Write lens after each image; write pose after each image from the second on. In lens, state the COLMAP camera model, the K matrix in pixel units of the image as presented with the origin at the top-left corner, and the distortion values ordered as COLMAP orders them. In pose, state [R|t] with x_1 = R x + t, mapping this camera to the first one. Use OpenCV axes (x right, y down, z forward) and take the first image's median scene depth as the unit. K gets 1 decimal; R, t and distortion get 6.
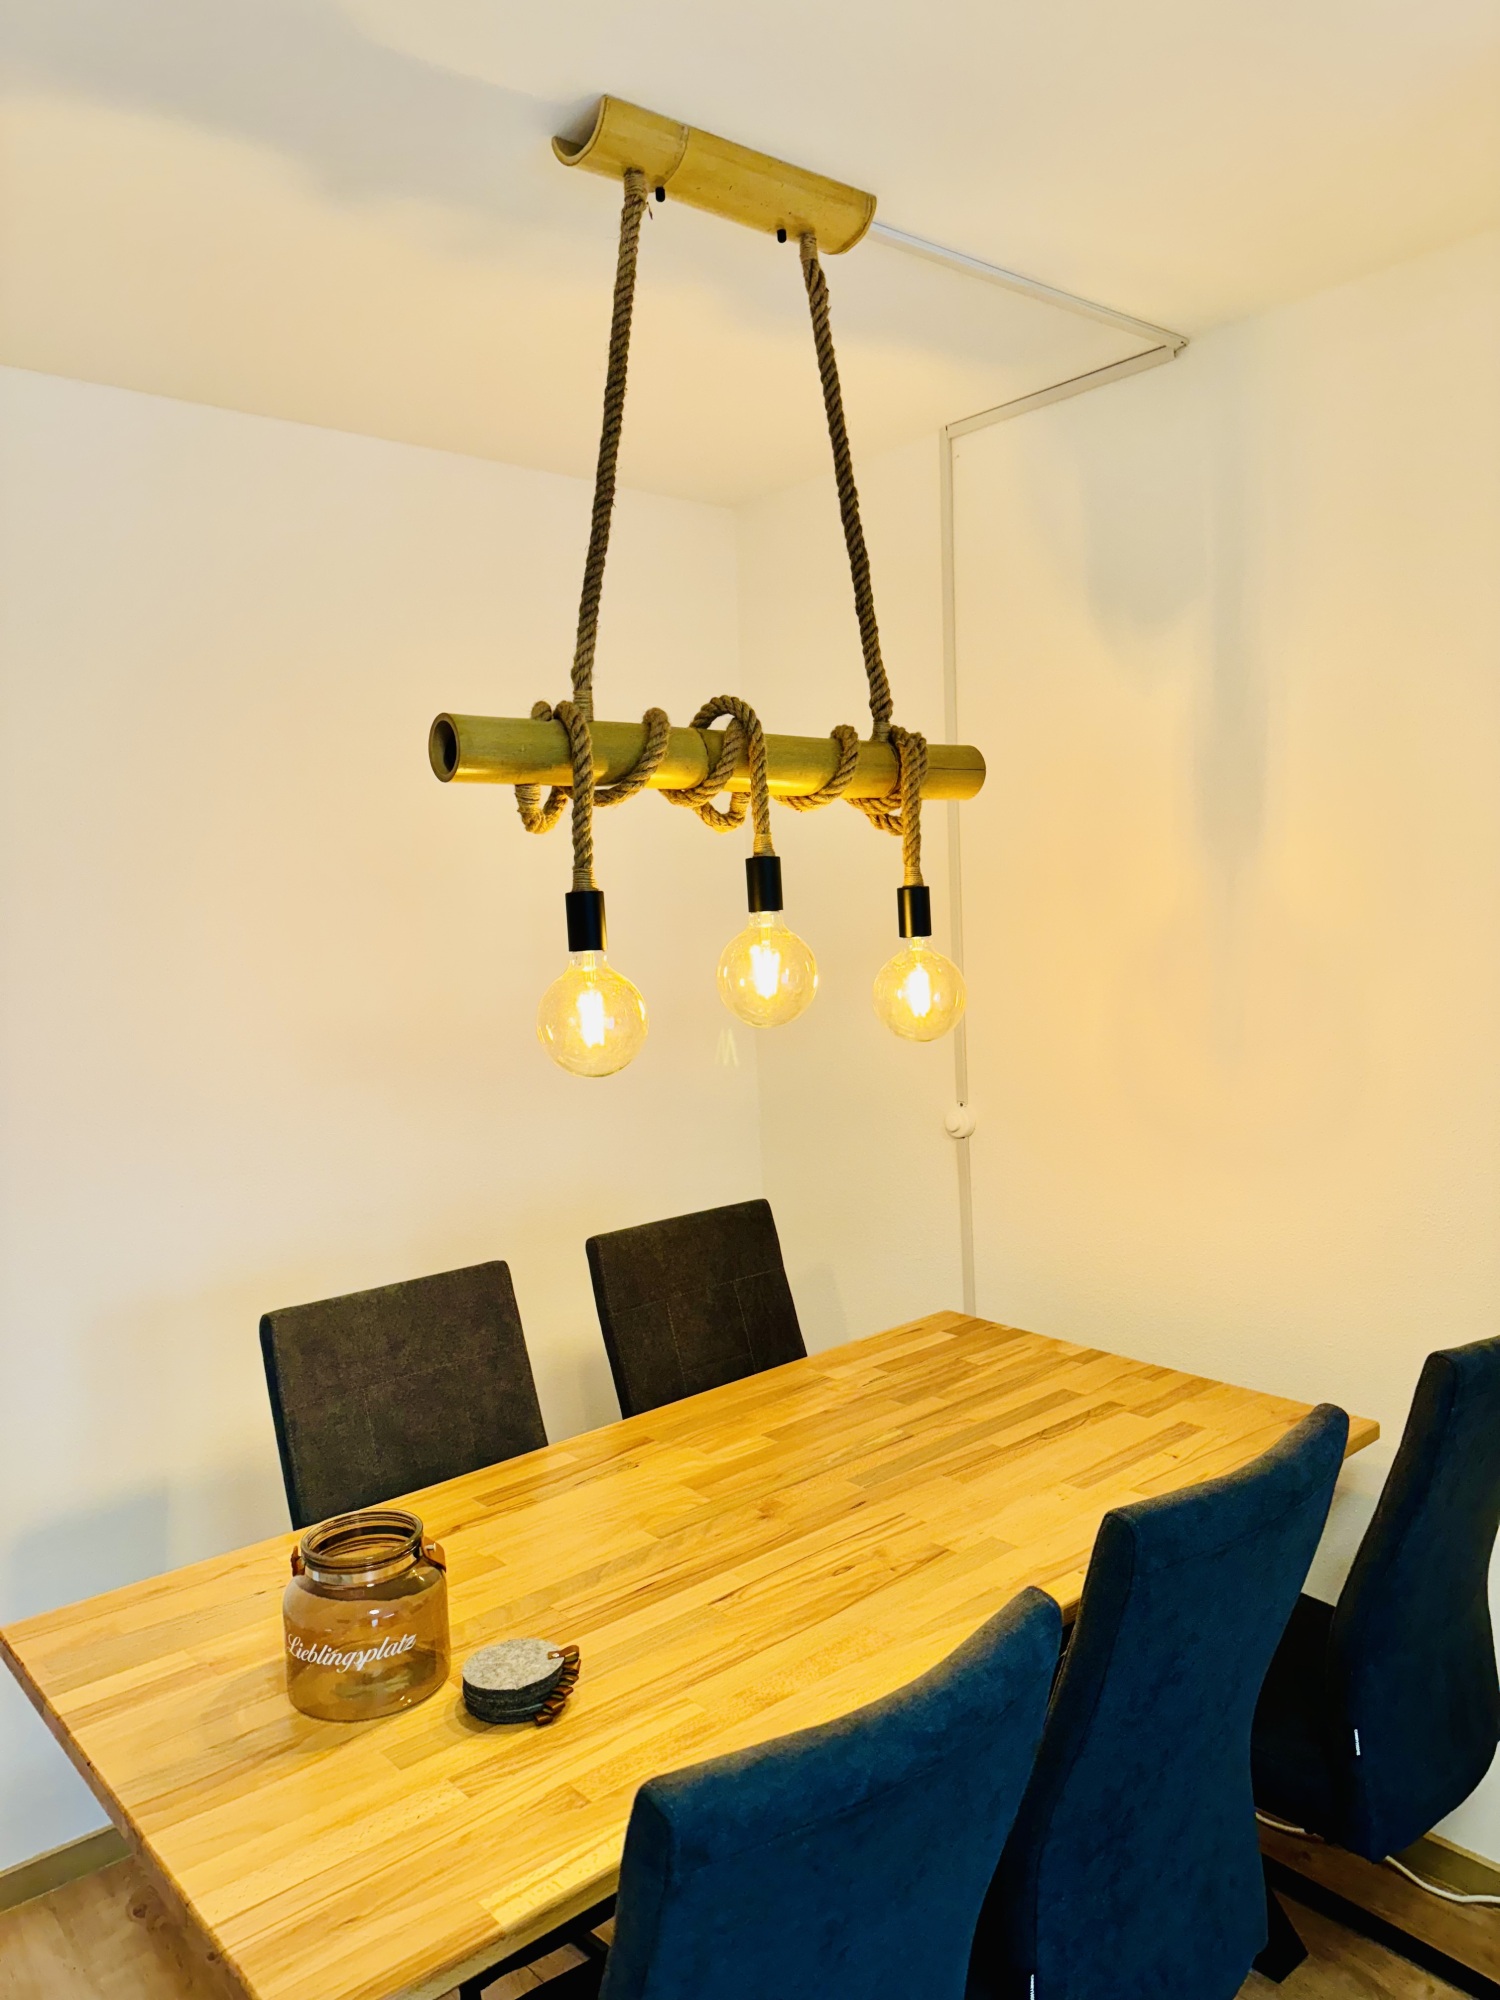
lens RADIAL K [[1430.3, 0, 766.9], [0, 1430.3, 1003.3], [0, 0, 1]] dist [0.021848, -0.014797]
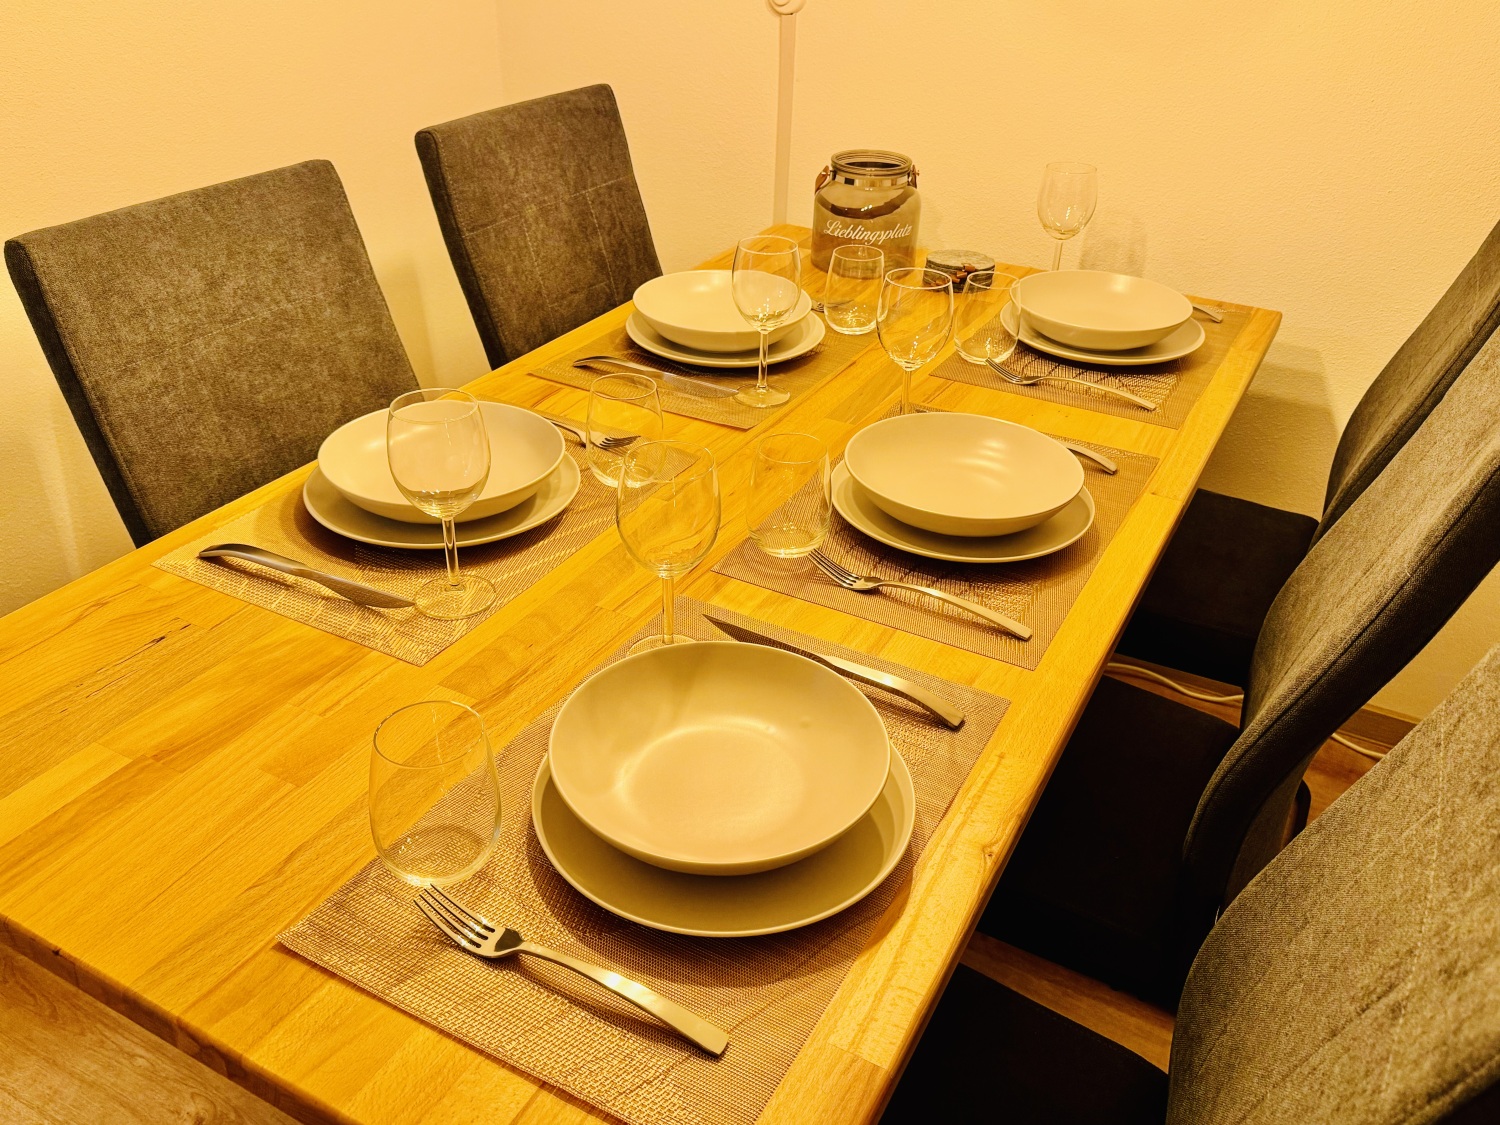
lens RADIAL K [[1224.0, 0, 759.1], [0, 1224.0, 573.3], [0, 0, 1]] dist [0.007578, -0.013919]
pose [[0.931740, -0.118919, 0.343103, -0.247640], [-0.049546, 0.894386, 0.444543, 0.092746], [-0.359731, -0.431198, 0.827443, 0.371292]]
